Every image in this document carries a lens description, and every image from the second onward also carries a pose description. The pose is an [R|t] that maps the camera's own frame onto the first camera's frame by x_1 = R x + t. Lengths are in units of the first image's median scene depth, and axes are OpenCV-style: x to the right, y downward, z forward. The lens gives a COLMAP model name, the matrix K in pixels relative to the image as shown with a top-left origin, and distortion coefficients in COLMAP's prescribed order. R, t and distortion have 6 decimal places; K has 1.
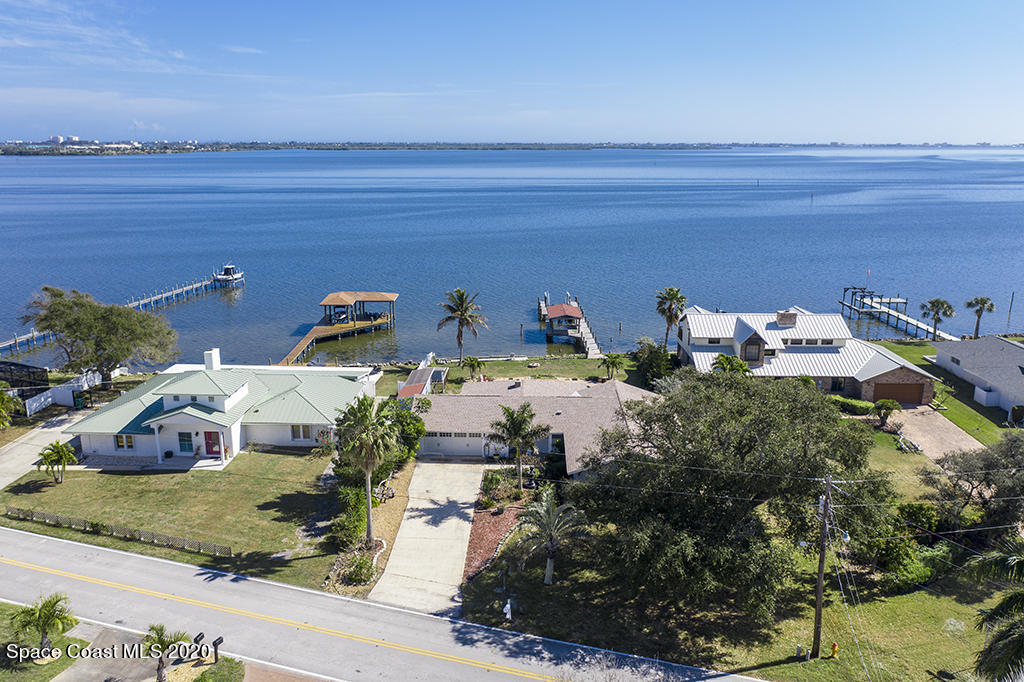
lens RADIAL K [[808.4, 0, 506.2], [0, 808.4, 336.7], [0, 0, 1]] dist [-0.019571, 0.001488]
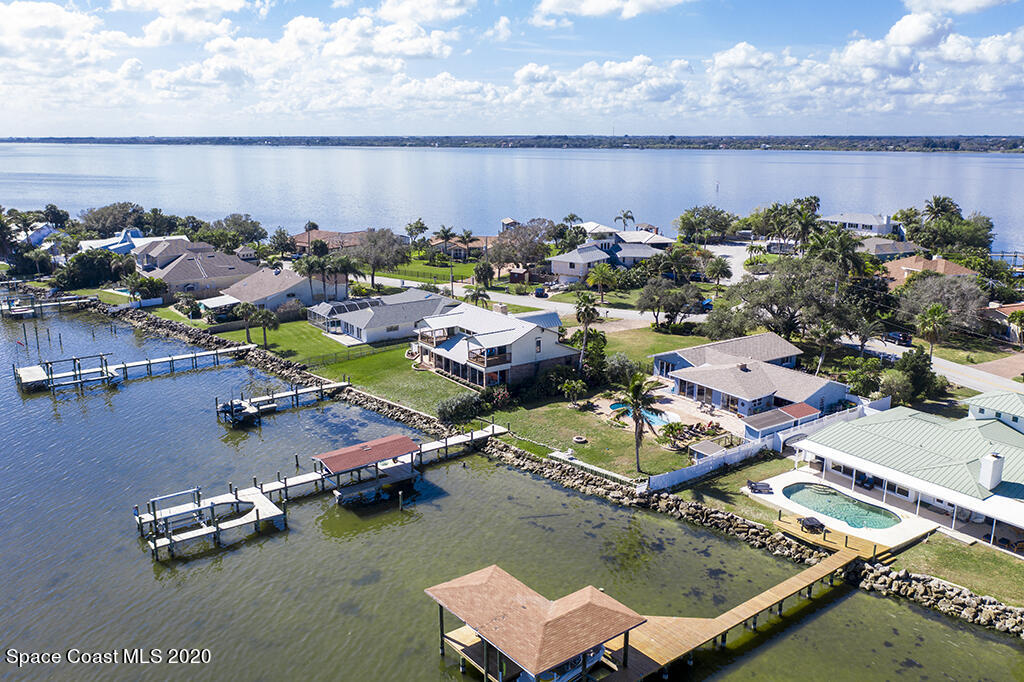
lens RADIAL K [[835.9, 0, 508.3], [0, 835.9, 339.6], [0, 0, 1]] dist [-0.010211, -0.005974]
pose [[-0.593514, -0.191422, 0.781728, -0.874476], [0.188799, 0.911086, 0.366440, -0.589386], [-0.782366, 0.365076, -0.504601, 2.184210]]
